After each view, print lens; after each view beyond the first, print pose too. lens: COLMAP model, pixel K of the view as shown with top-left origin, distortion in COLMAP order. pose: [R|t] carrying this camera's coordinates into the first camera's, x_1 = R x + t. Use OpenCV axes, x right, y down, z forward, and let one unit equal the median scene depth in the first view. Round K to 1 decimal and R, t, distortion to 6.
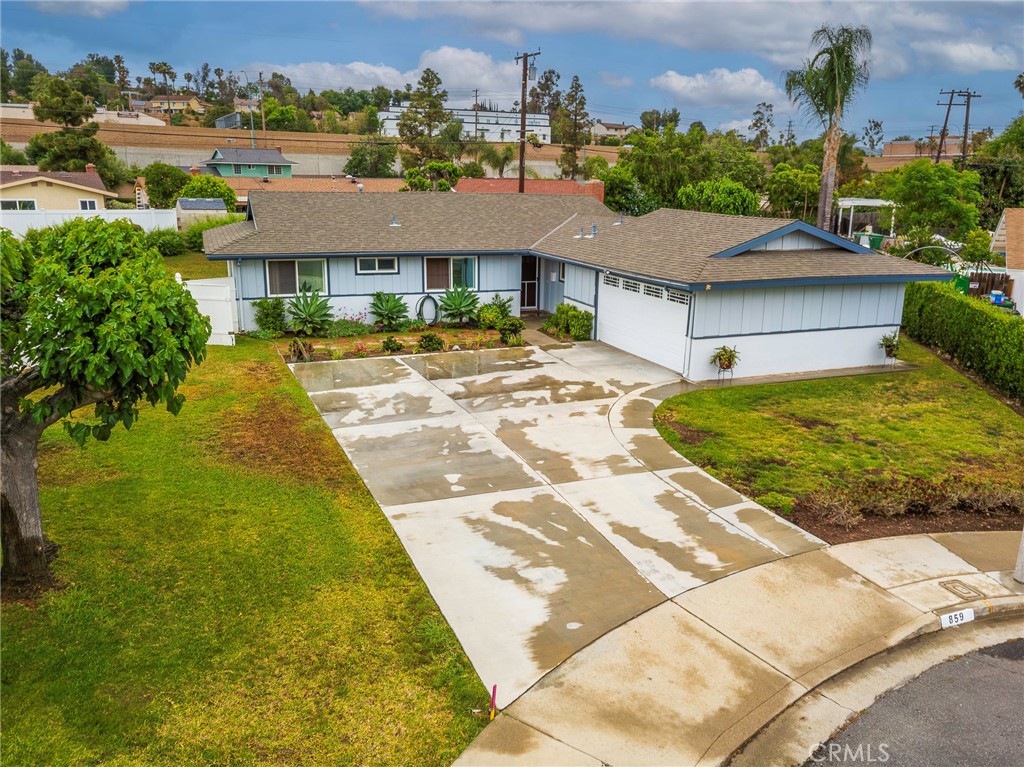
lens RADIAL K [[805.1, 0, 522.9], [0, 805.1, 386.4], [0, 0, 1]] dist [0.007010, 0.003448]
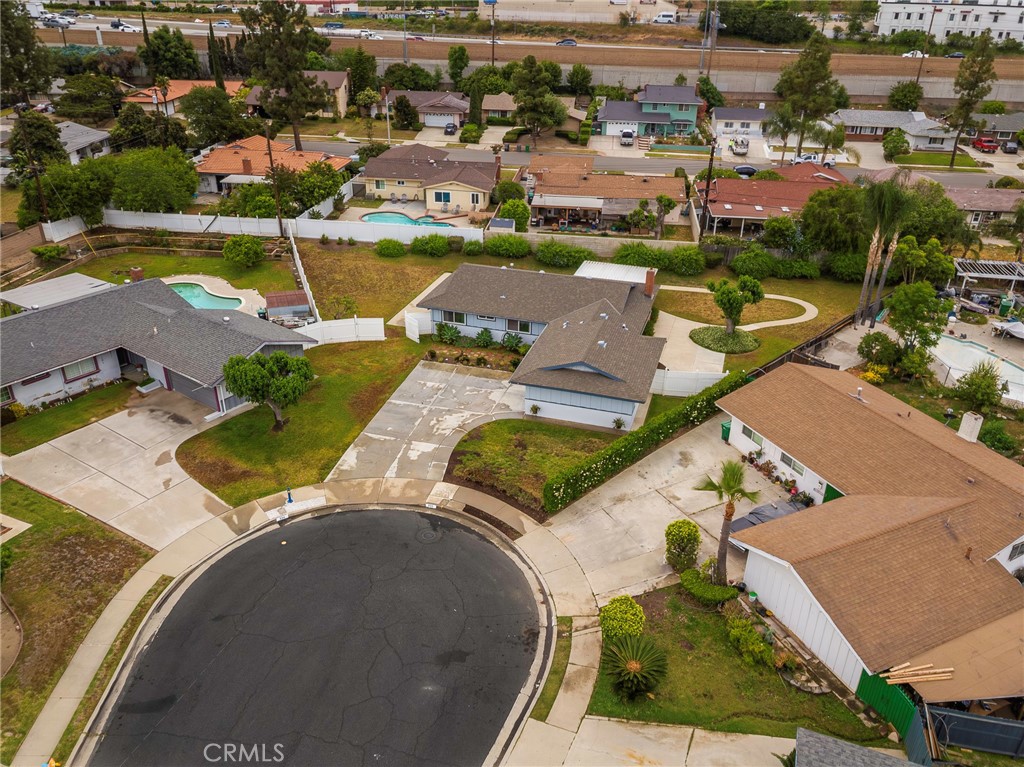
lens RADIAL K [[792.4, 0, 523.5], [0, 792.4, 384.6], [0, 0, 1]] dist [0.000590, 0.008375]
pose [[0.789541, 0.280867, -0.545655, 2.196068], [-0.159741, 0.952532, 0.259162, -1.054177], [0.592544, -0.117456, 0.796929, -1.362736]]
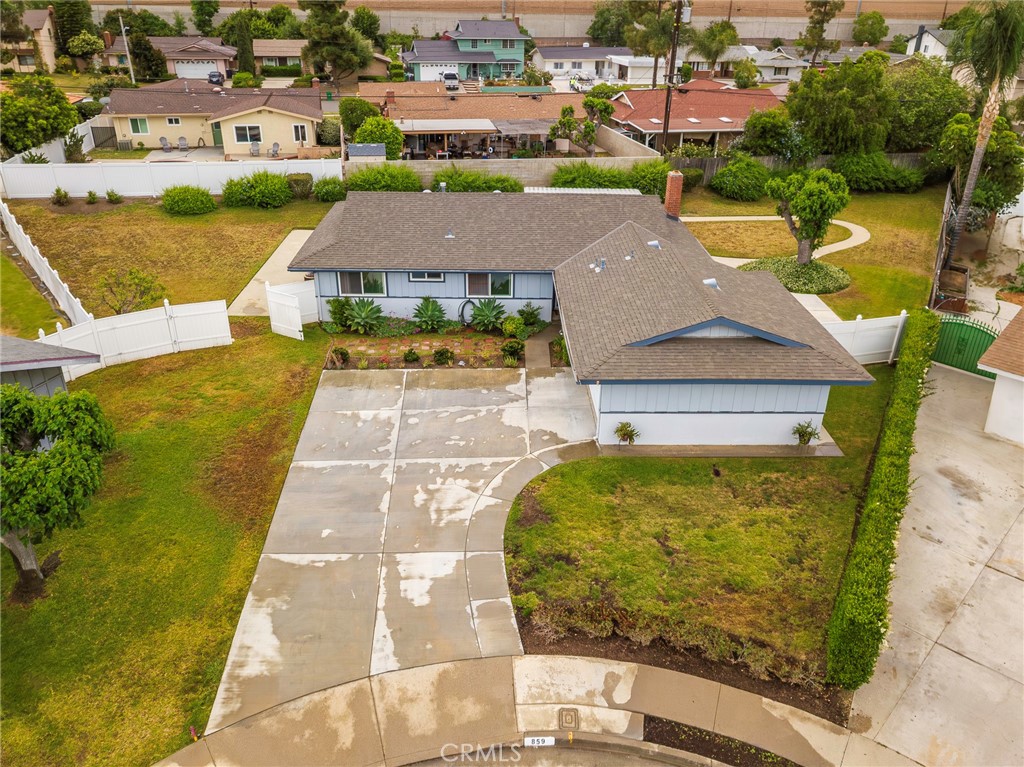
lens RADIAL K [[792.4, 0, 523.5], [0, 792.4, 384.6], [0, 0, 1]] dist [0.000590, 0.008375]
pose [[0.941465, 0.150830, -0.301486, 0.646959], [-0.086236, 0.972322, 0.217149, -0.494231], [0.325894, -0.178439, 0.928414, -0.168026]]
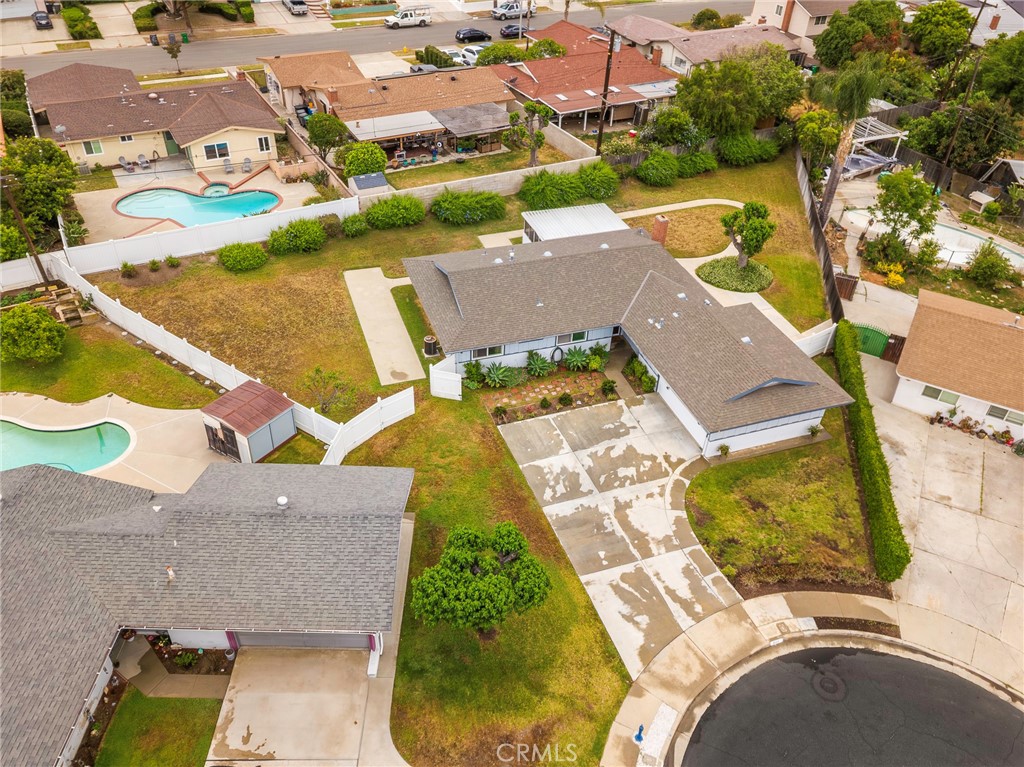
lens RADIAL K [[792.4, 0, 523.5], [0, 792.4, 384.6], [0, 0, 1]] dist [0.000590, 0.008375]
pose [[0.999029, 0.043000, -0.009558, -0.335431], [-0.035639, 0.916546, 0.398338, -1.363230], [0.025889, -0.397611, 0.917189, -1.074966]]
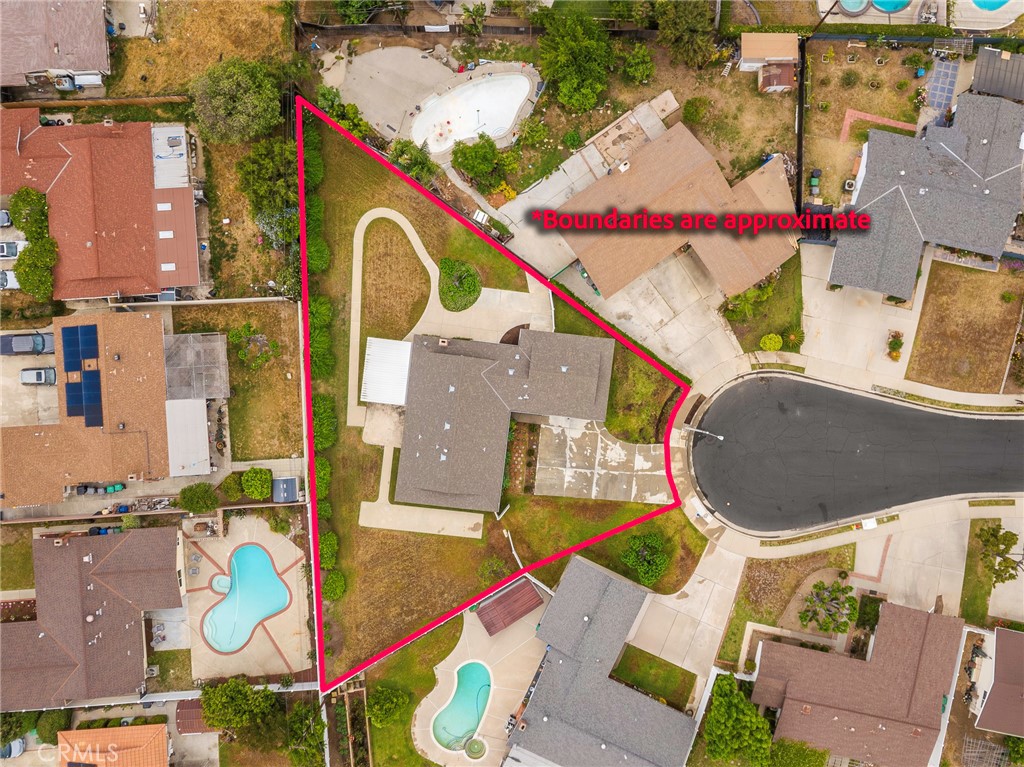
lens RADIAL K [[792.4, 0, 523.5], [0, 792.4, 384.6], [0, 0, 1]] dist [0.000590, 0.008375]
pose [[0.470641, -0.882322, 0.002120, 0.213912], [0.207489, 0.113011, 0.971688, -5.830392], [-0.857581, -0.456876, 0.236260, 0.619232]]
